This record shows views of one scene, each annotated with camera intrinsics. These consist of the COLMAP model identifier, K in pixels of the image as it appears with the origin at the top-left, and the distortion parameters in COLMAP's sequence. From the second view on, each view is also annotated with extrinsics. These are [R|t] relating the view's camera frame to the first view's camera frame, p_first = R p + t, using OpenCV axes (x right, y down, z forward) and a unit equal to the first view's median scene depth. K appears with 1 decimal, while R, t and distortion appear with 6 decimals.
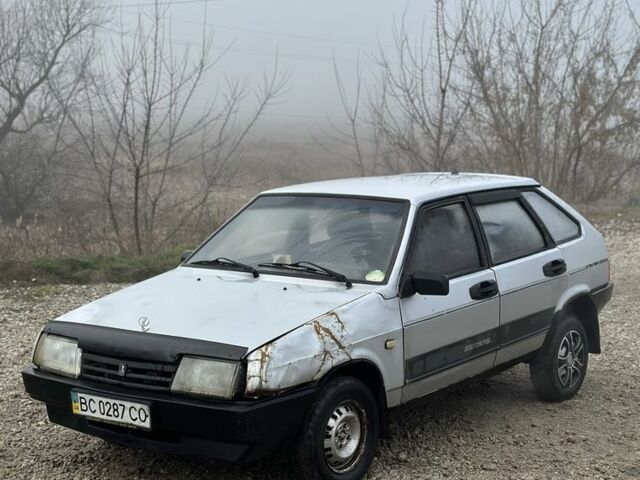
lens RADIAL K [[1184.3, 0, 320.0], [0, 1184.3, 240.0], [0, 0, 1]] dist [0.103241, 0.131411]
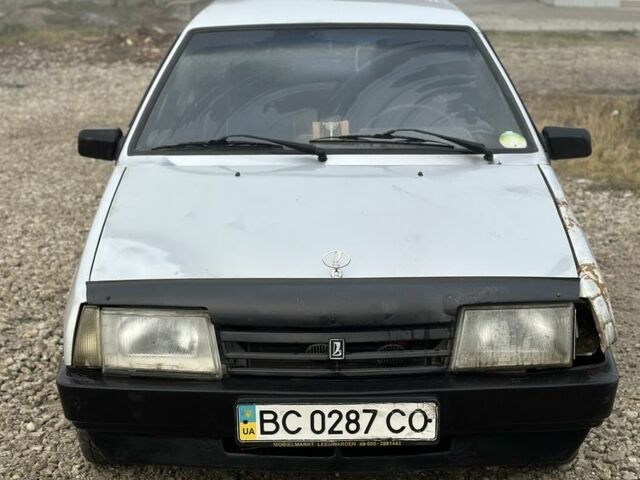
lens RADIAL K [[1184.3, 0, 320.0], [0, 1184.3, 240.0], [0, 0, 1]] dist [0.103241, 0.131411]
pose [[0.799305, -0.145302, 0.583094, -0.494762], [0.060182, 0.984804, 0.162907, -0.034817], [-0.597904, -0.095121, 0.795904, 0.560317]]
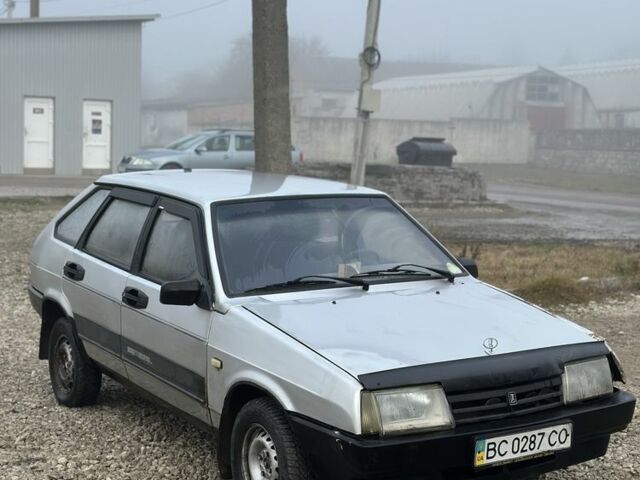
lens RADIAL K [[1184.3, 0, 320.0], [0, 1184.3, 240.0], [0, 0, 1]] dist [0.103241, 0.131411]
pose [[0.345441, -0.095689, 0.933549, -1.033683], [0.083479, 0.993978, 0.070993, -0.083616], [-0.934720, 0.053407, 0.351348, 0.816165]]
